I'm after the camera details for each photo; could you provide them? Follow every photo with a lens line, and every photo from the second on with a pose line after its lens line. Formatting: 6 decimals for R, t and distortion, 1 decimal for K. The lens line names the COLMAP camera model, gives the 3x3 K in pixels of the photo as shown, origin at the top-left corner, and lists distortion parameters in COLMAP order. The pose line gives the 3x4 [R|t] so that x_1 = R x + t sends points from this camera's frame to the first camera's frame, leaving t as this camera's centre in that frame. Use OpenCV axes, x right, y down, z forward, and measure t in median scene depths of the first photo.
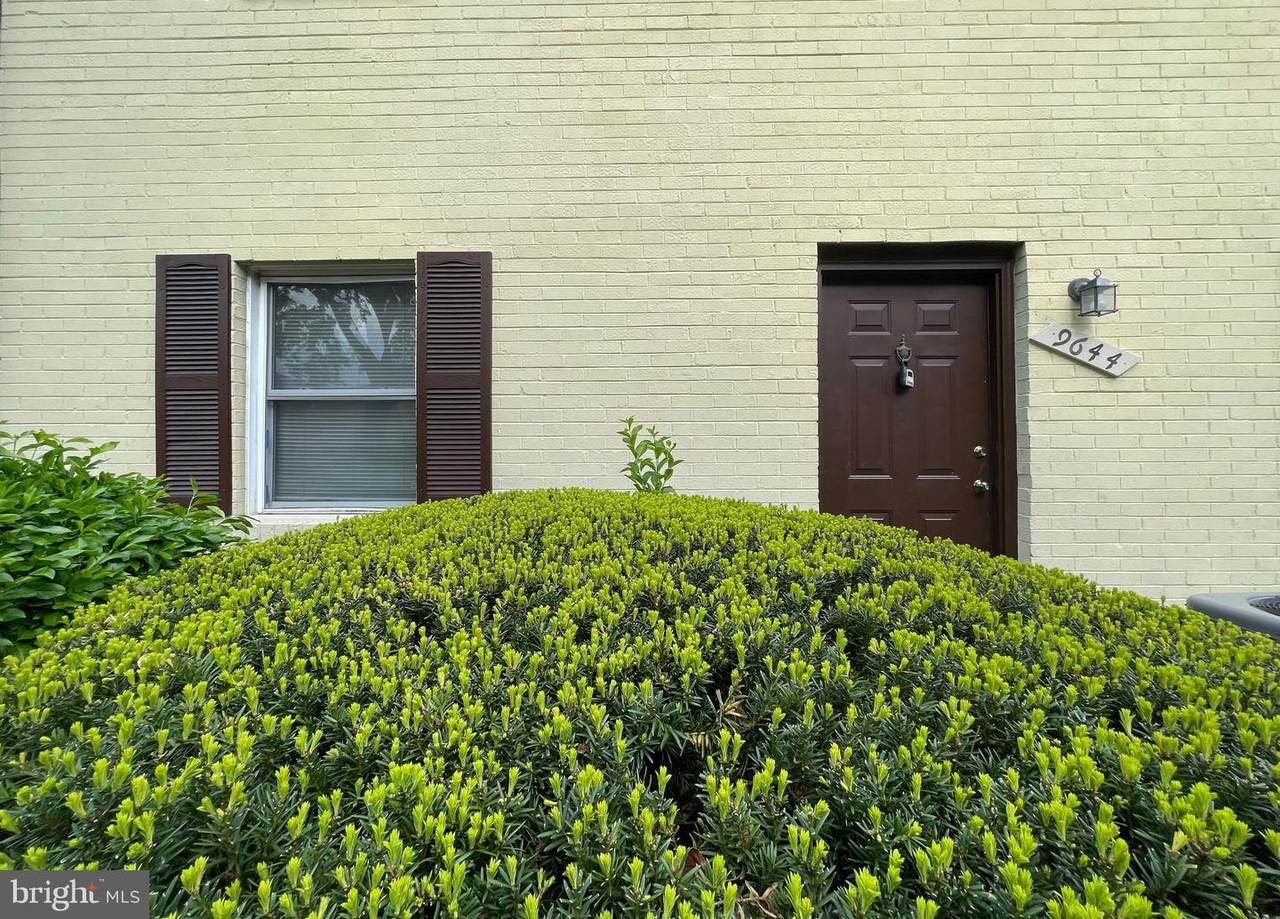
lens RADIAL K [[535.4, 0, 640.0], [0, 535.4, 459.5], [0, 0, 1]] dist [-0.001857, -0.000074]
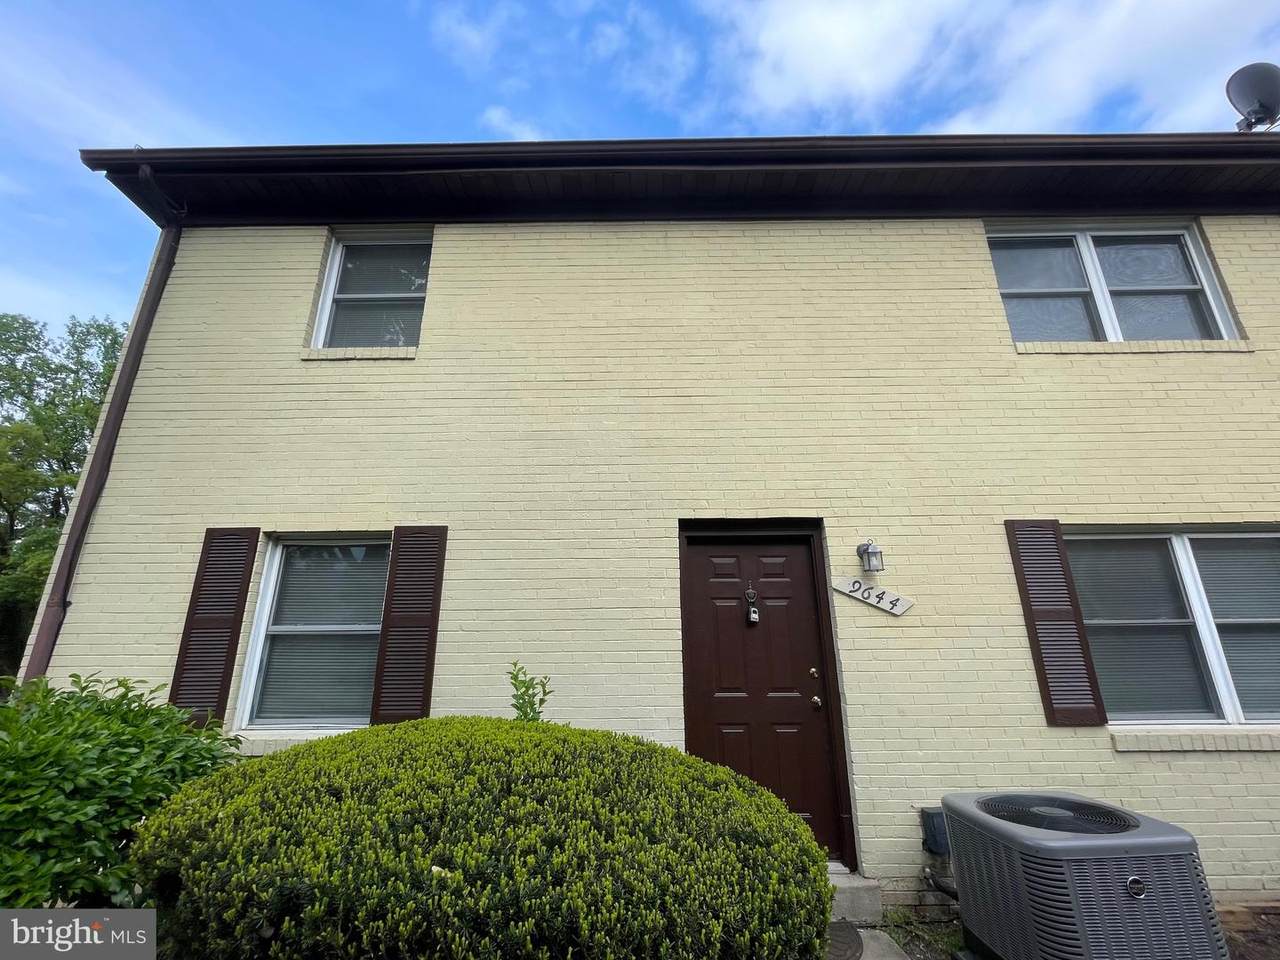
lens RADIAL K [[550.4, 0, 640.0], [0, 550.4, 480.0], [0, 0, 1]] dist [-0.001044, -0.000097]
pose [[0.999973, -0.006984, 0.002418, 0.227307], [0.007386, 0.955705, -0.294234, -0.075249], [-0.000256, 0.294244, 0.955730, -0.419884]]
